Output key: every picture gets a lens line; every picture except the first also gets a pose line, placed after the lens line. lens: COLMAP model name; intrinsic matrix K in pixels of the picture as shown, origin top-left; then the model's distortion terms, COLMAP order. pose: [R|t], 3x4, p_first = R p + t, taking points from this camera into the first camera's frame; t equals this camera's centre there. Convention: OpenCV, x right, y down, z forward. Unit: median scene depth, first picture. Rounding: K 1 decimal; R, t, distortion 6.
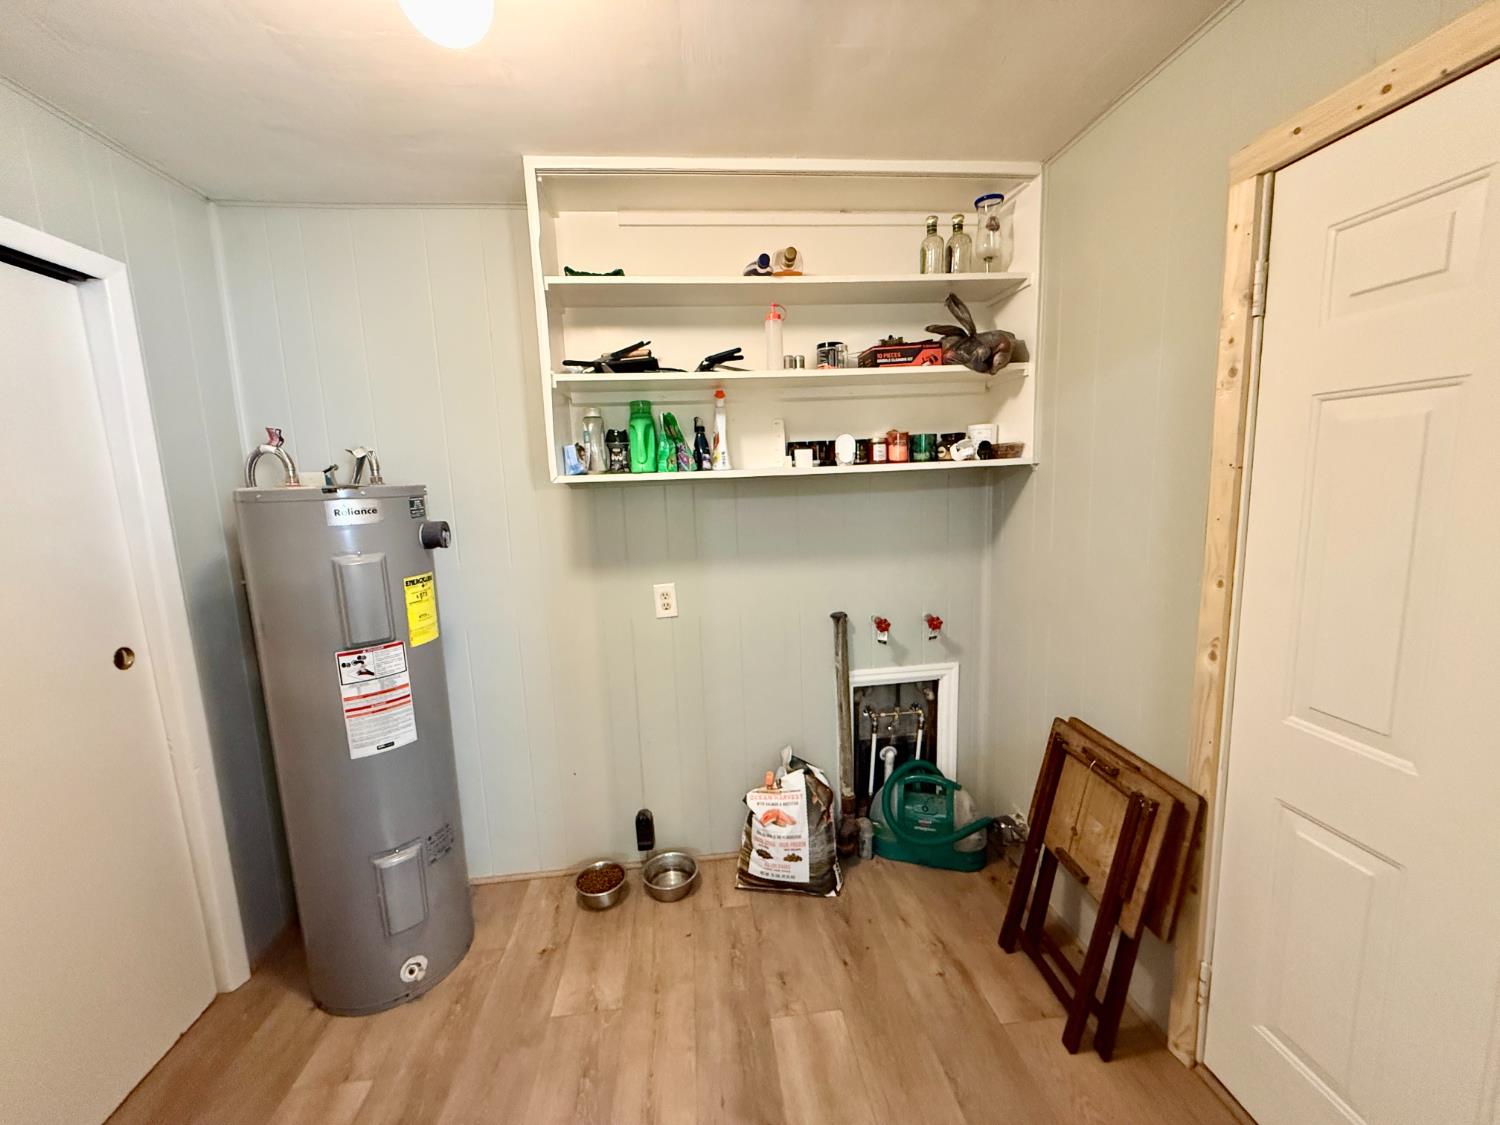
lens RADIAL K [[596.9, 0, 750.0], [0, 596.9, 562.5], [0, 0, 1]] dist [0.001649, 0.000081]
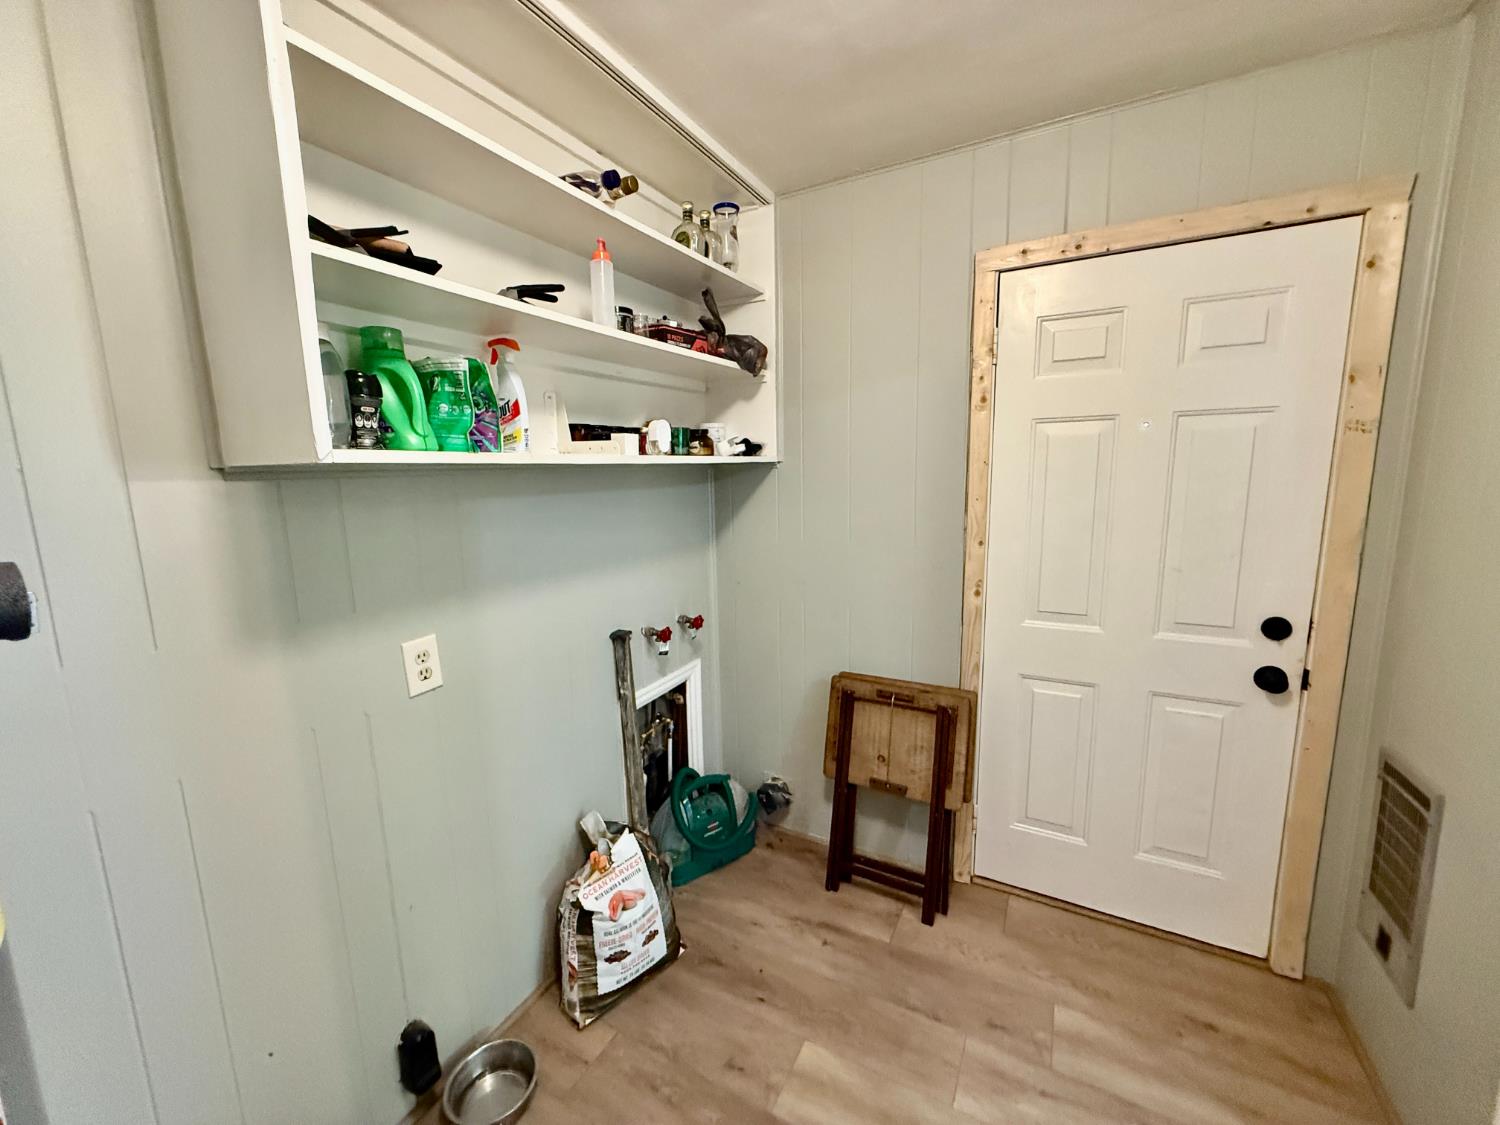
lens RADIAL K [[596.9, 0, 750.0], [0, 596.9, 562.5], [0, 0, 1]] dist [0.001649, 0.000081]
pose [[0.570312, -0.101454, 0.815139, -0.477963], [0.117975, 0.992172, 0.040947, -0.028322], [-0.812912, 0.072813, 0.577816, 0.398004]]
